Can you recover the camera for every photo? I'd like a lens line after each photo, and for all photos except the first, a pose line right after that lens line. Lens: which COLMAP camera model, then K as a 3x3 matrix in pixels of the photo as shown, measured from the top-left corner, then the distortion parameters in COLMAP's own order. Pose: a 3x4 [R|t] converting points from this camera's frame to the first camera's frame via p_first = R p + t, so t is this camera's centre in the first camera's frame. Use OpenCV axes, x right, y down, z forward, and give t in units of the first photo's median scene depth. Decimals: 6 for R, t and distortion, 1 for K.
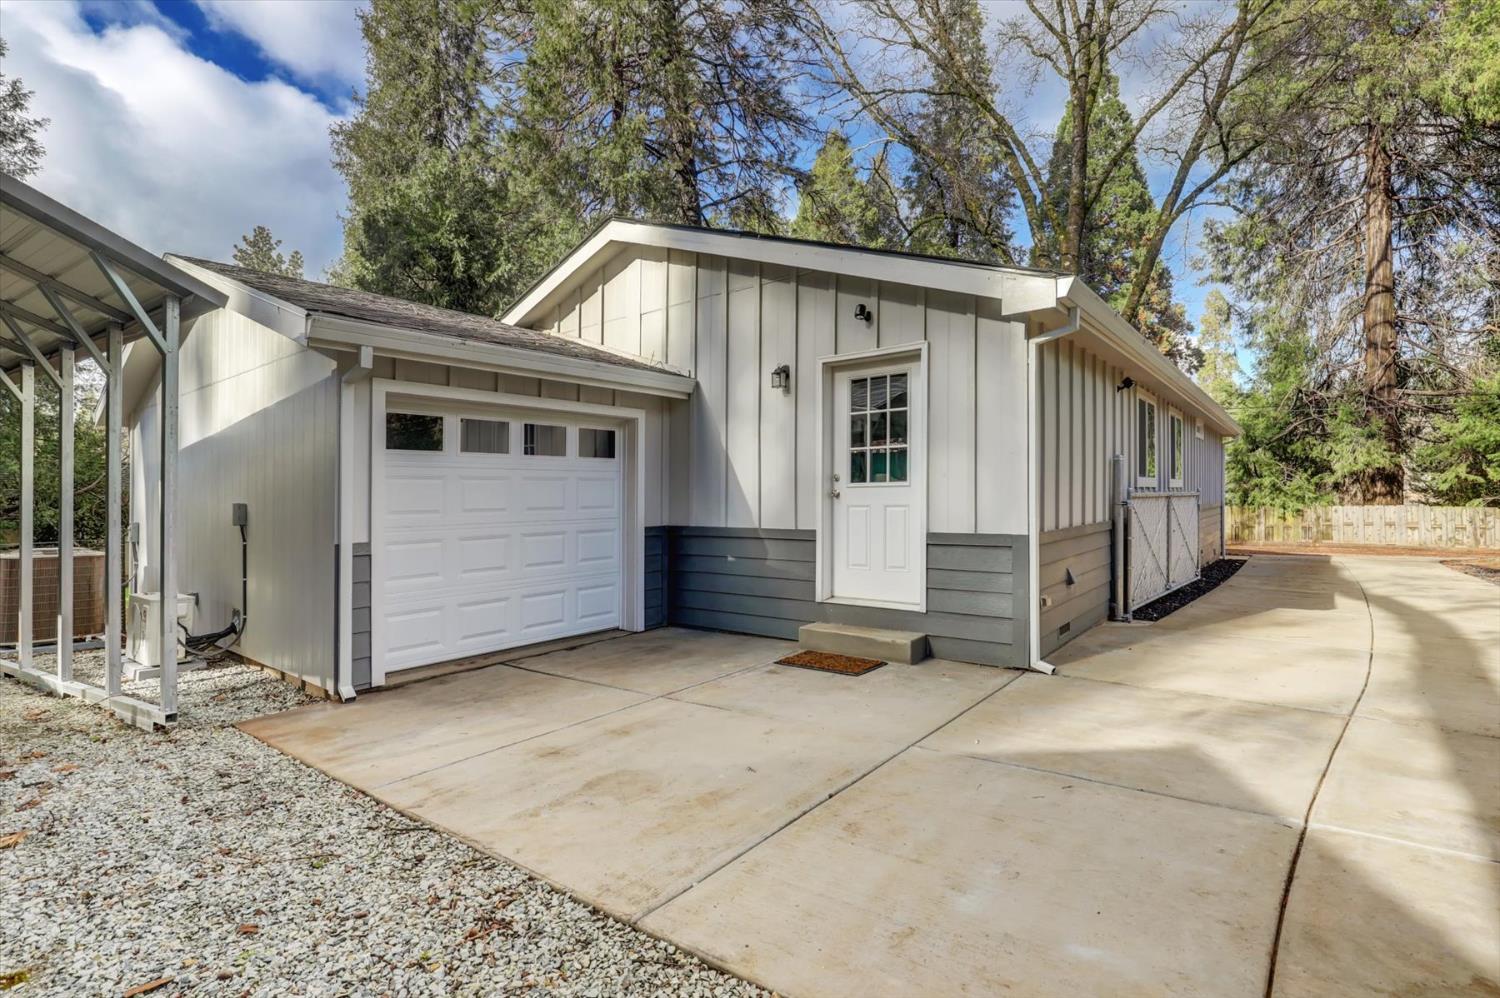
lens RADIAL K [[723.3, 0, 764.7], [0, 723.3, 485.7], [0, 0, 1]] dist [-0.001784, 0.007530]
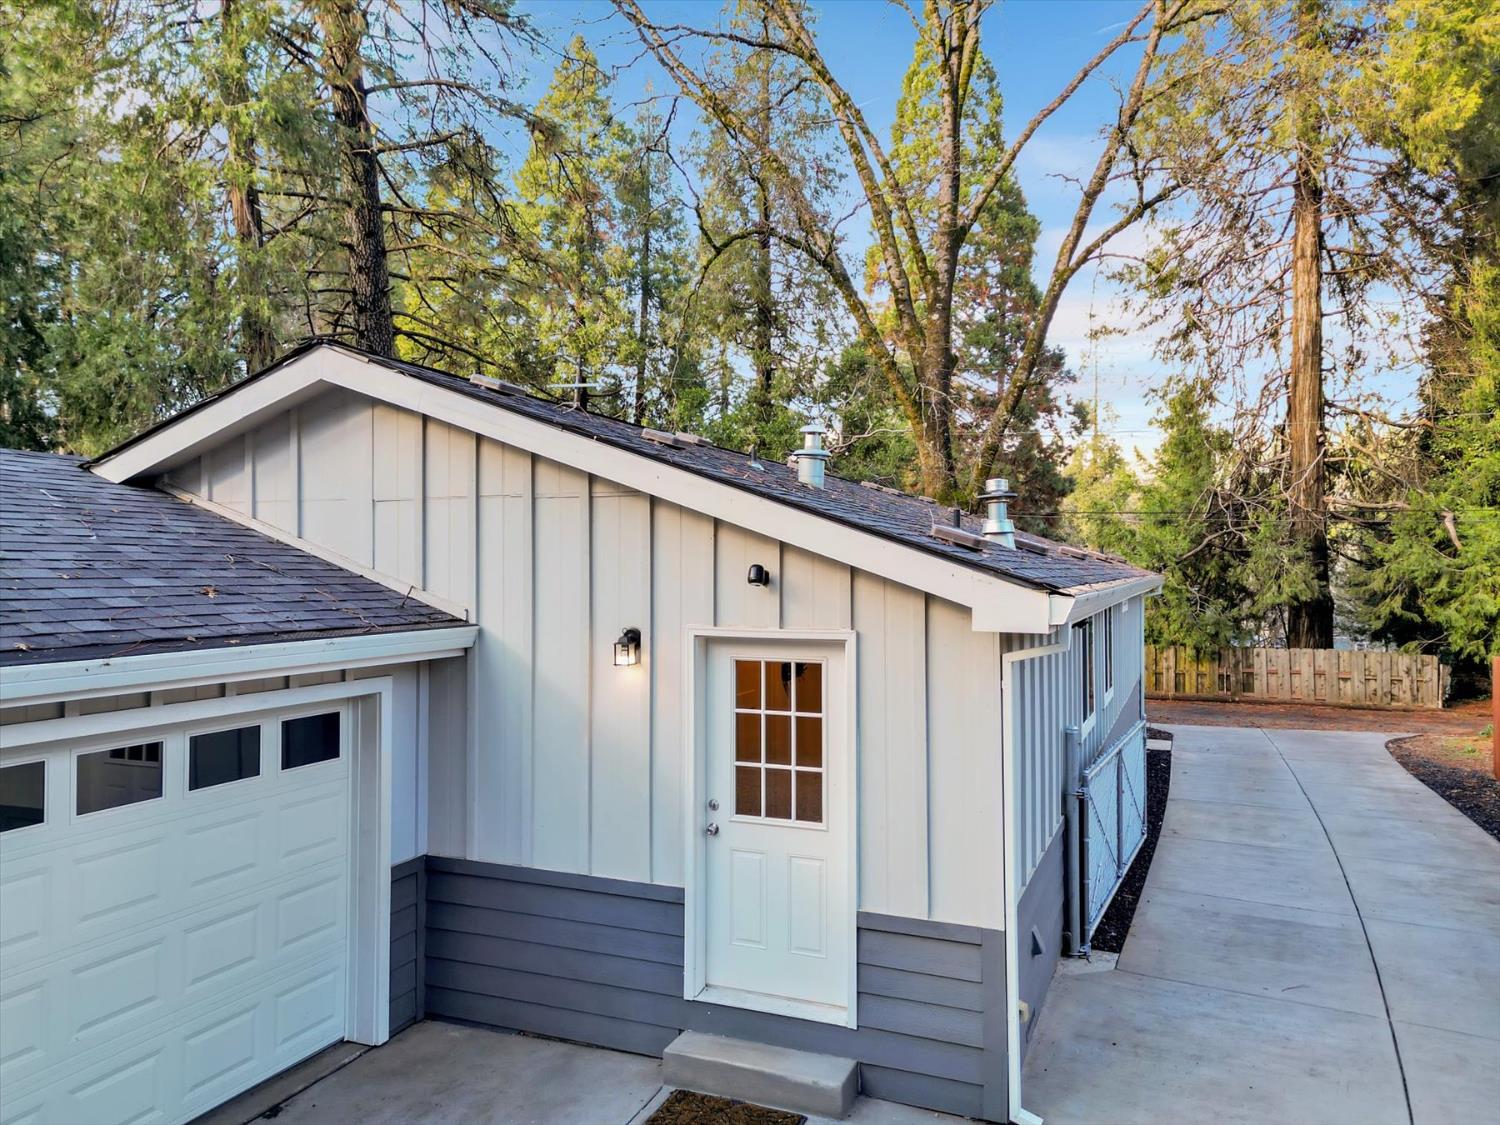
lens RADIAL K [[1082.0, 0, 750.0], [0, 1082.0, 562.5], [0, 0, 1]] dist [0.111413, -0.094933]
pose [[0.967286, 0.002157, 0.253680, -0.109424], [-0.001825, 0.999997, -0.001545, -0.205591], [-0.253683, 0.001032, 0.967287, 0.007687]]
